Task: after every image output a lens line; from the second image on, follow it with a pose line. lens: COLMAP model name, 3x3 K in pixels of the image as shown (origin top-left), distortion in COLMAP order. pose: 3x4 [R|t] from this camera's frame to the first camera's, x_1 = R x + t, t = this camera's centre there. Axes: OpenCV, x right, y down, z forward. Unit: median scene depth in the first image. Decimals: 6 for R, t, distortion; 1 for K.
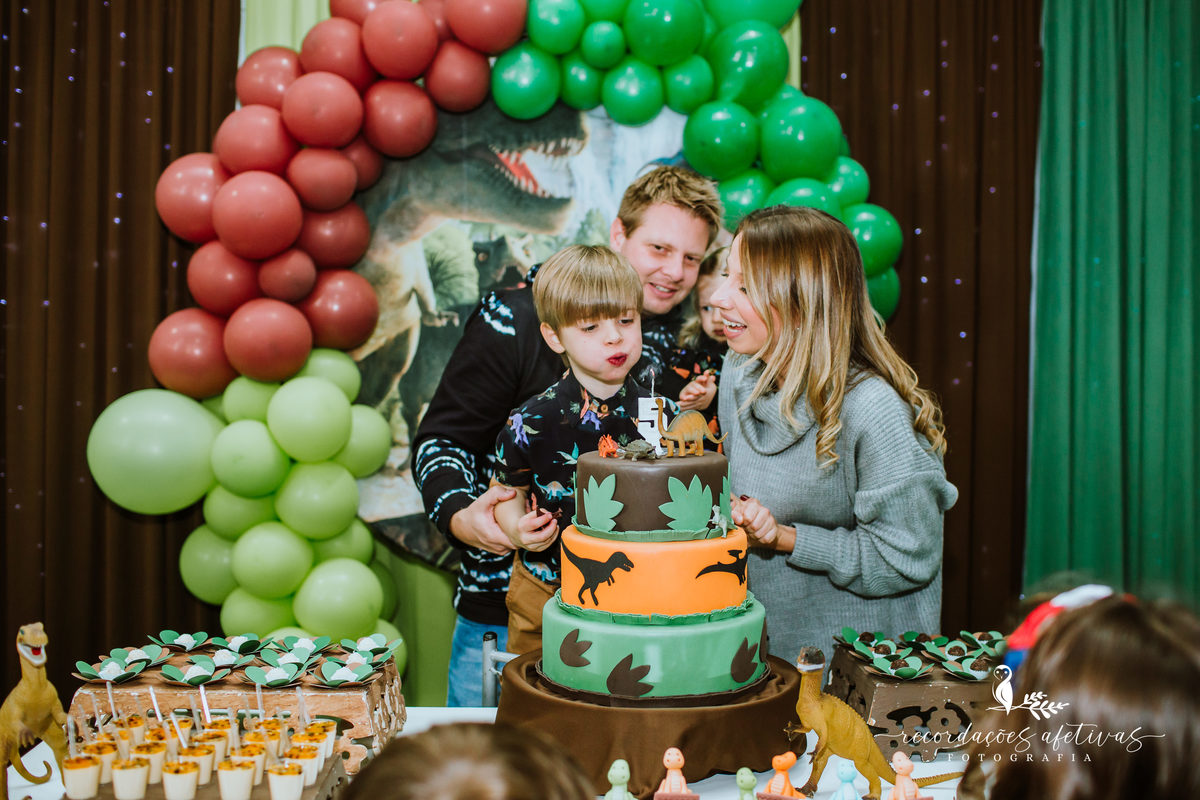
lens RADIAL K [[1292.0, 0, 600.0], [0, 1292.0, 400.0], [0, 0, 1]] dist [-0.057202, 0.018505]
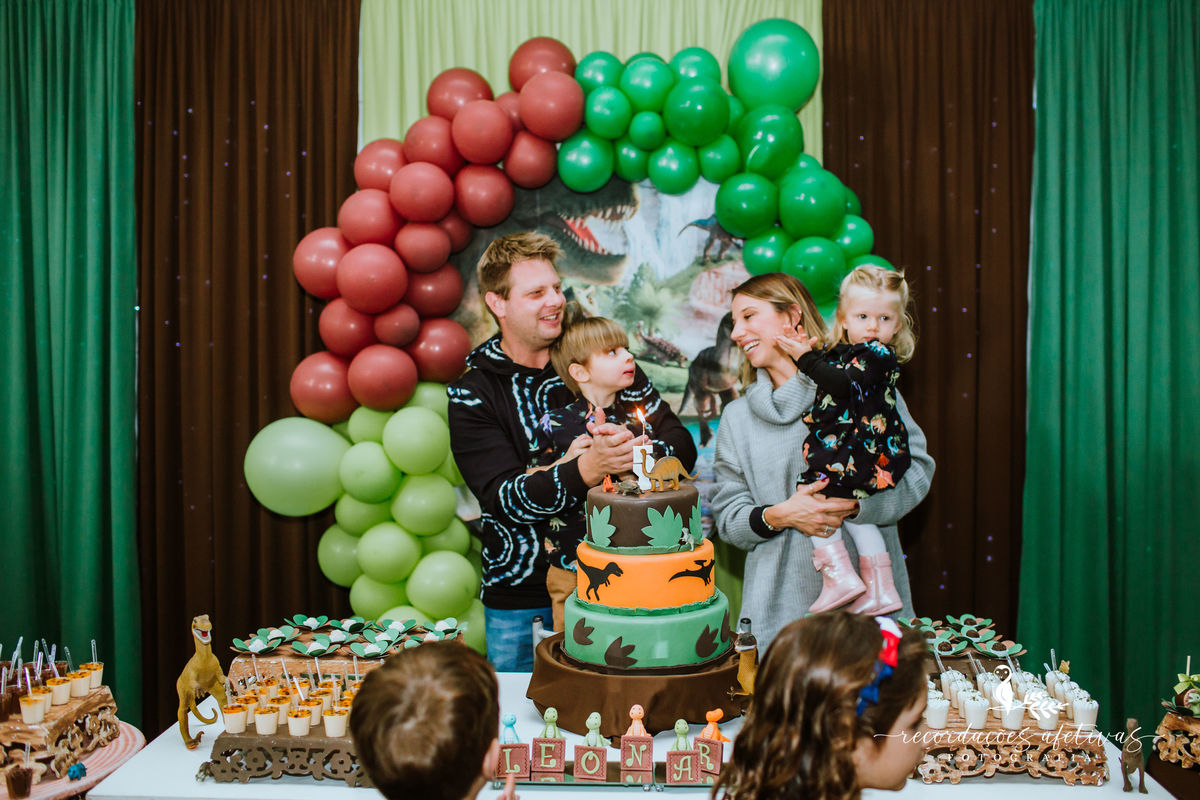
lens RADIAL K [[1214.0, 0, 600.0], [0, 1214.0, 400.0], [0, 0, 1]] dist [-0.050995, 0.001813]
pose [[0.994769, -0.012379, -0.101398, 0.070596], [0.014178, 0.999754, 0.017047, -0.040760], [0.101162, -0.018396, 0.994700, -0.149741]]
